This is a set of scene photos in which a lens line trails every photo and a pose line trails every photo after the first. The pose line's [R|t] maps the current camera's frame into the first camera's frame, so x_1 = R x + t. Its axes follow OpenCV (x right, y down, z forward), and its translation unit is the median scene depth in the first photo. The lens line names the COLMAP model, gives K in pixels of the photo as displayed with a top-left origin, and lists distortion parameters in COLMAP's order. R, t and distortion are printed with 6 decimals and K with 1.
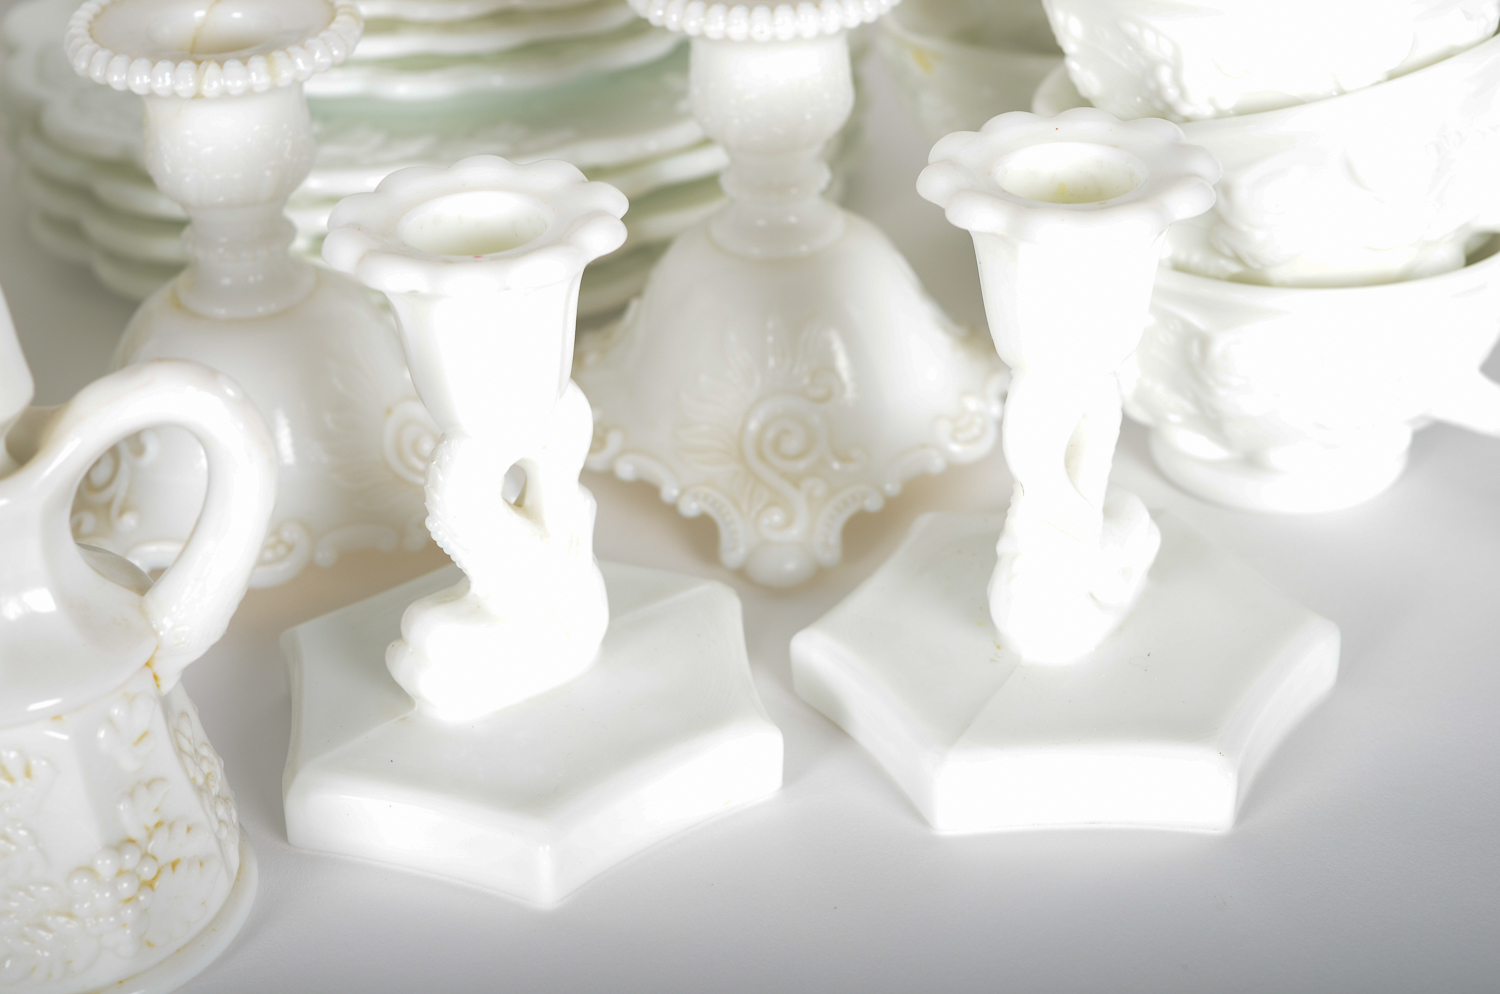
lens RADIAL K [[2743.9, 0, 751.9], [0, 2743.9, 505.1], [0, 0, 1]] dist [0.011897, 0.000000]
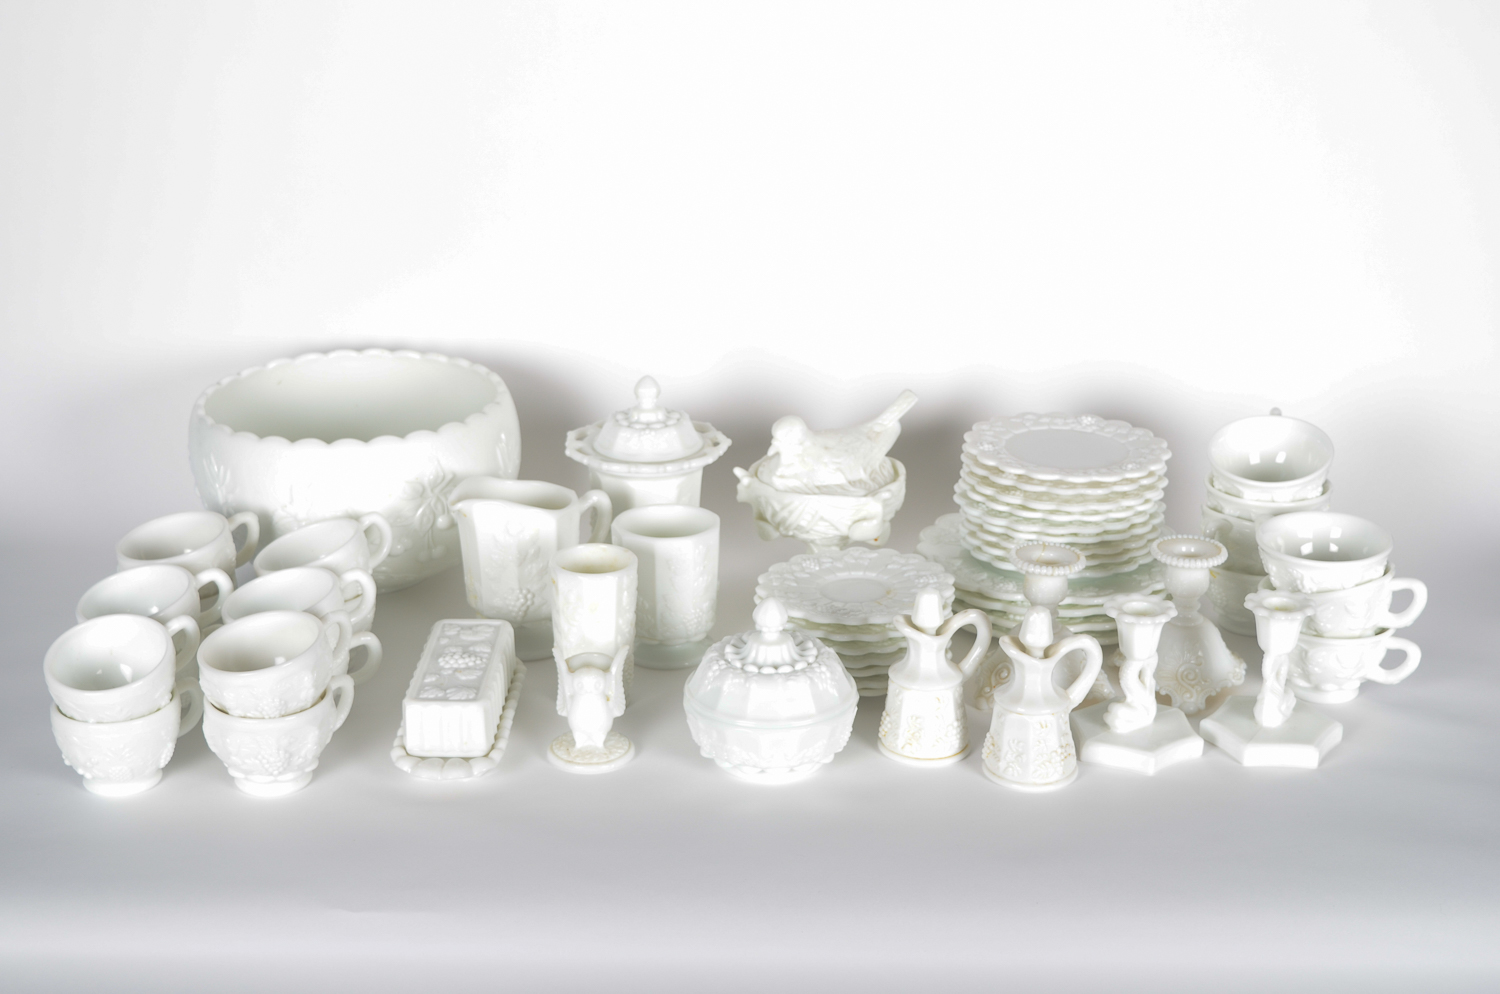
lens RADIAL K [[2184.5, 0, 748.0], [0, 2184.5, 497.9], [0, 0, 1]] dist [-0.021085, 0.000000]
pose [[0.998407, 0.047955, -0.029742, -0.528380], [-0.052655, 0.981242, -0.185452, 0.332439], [0.020291, 0.186722, 0.982203, -2.024029]]
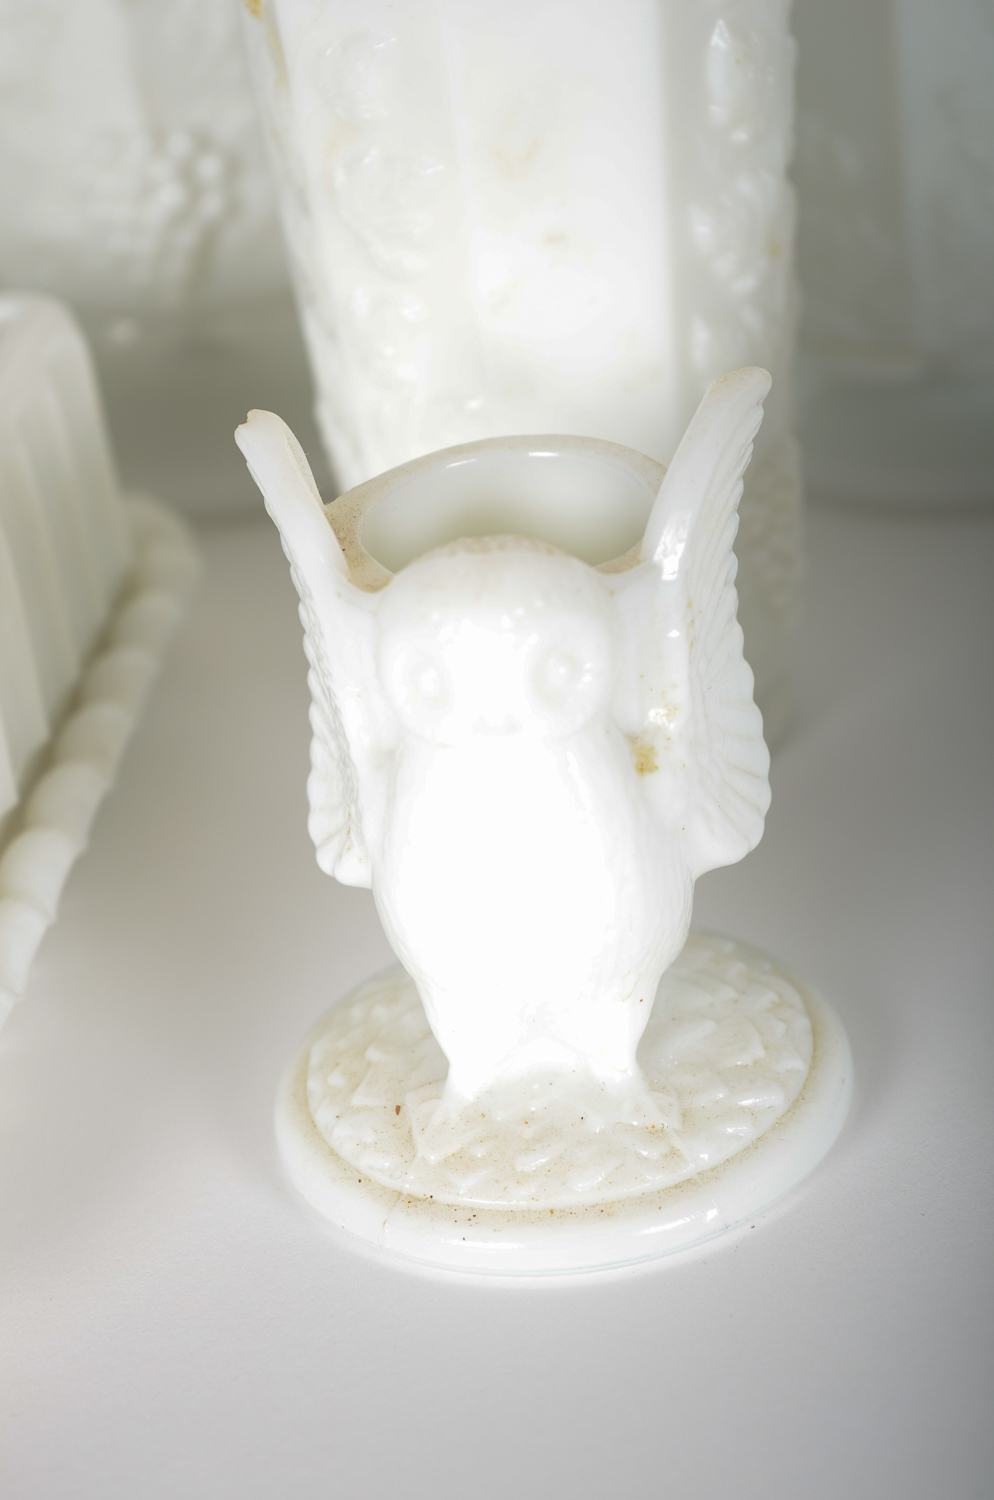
lens RADIAL K [[3302.1, 0, 507.1], [0, 3302.1, 742.7], [0, 0, 1]] dist [0.104645, 0.000000]
pose [[0.987887, -0.005961, -0.155058, -0.716450], [0.000788, 0.999442, -0.033407, 0.084856], [0.155171, 0.032880, 0.987340, 0.251037]]
